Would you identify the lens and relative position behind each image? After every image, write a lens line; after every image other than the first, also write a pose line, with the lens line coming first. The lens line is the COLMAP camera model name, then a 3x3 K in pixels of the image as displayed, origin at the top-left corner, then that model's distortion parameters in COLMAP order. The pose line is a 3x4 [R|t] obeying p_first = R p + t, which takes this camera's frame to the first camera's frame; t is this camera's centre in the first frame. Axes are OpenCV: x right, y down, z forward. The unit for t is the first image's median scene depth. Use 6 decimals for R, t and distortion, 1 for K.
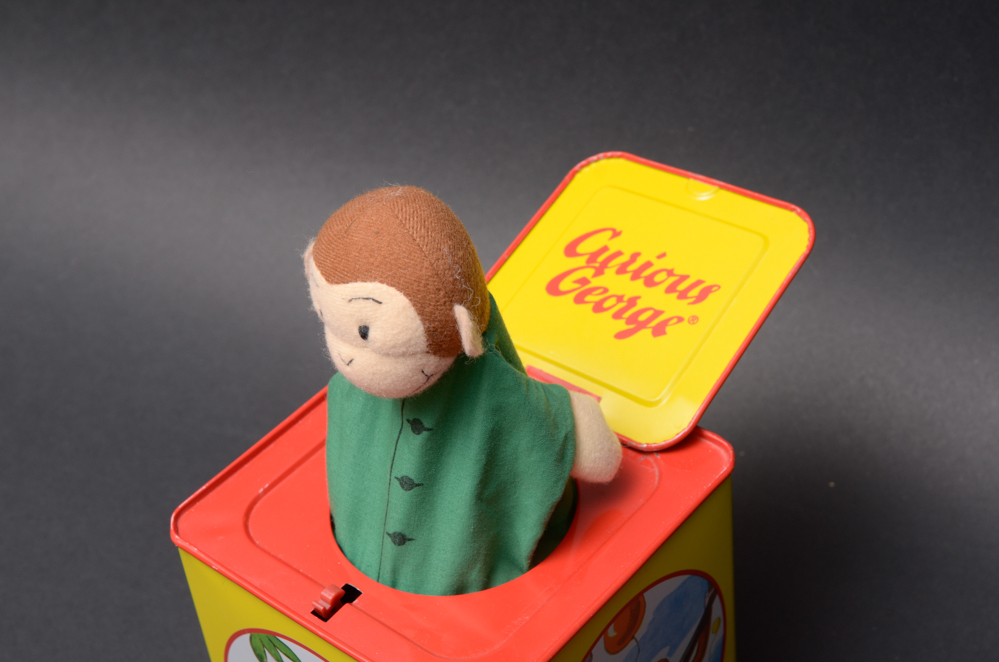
lens RADIAL K [[2089.2, 0, 499.5], [0, 2089.2, 331.0], [0, 0, 1]] dist [0.025681, 0.035147]
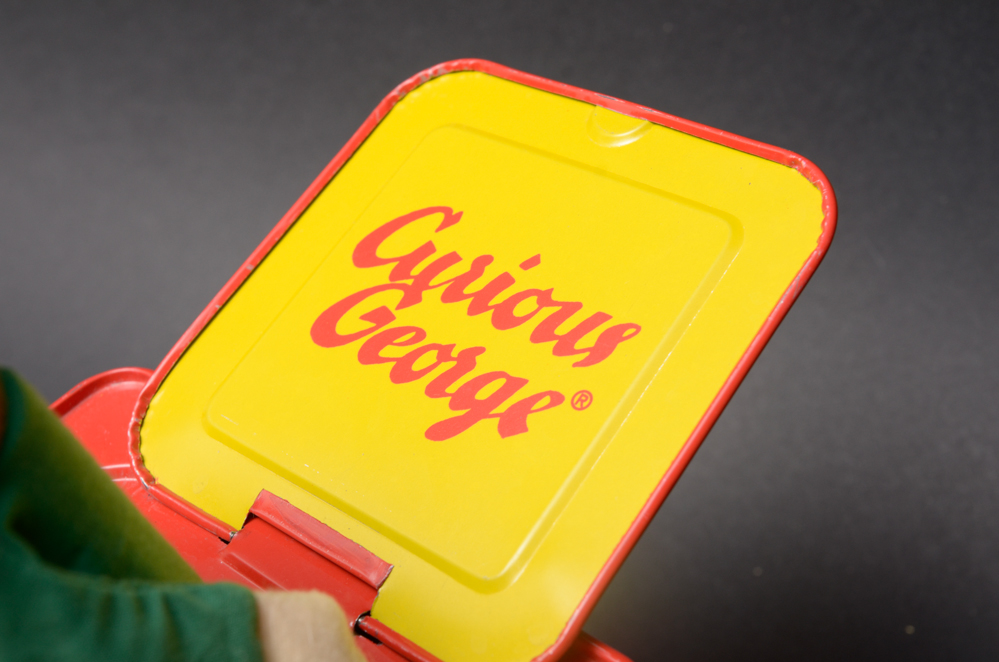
lens RADIAL K [[1977.3, 0, 499.5], [0, 1977.3, 331.0], [0, 0, 1]] dist [-0.022259, 0.301906]
pose [[0.997011, -0.021456, -0.074214, 0.105658], [0.023693, 0.999287, 0.029398, -0.034118], [0.073531, -0.031068, 0.996809, 0.537757]]
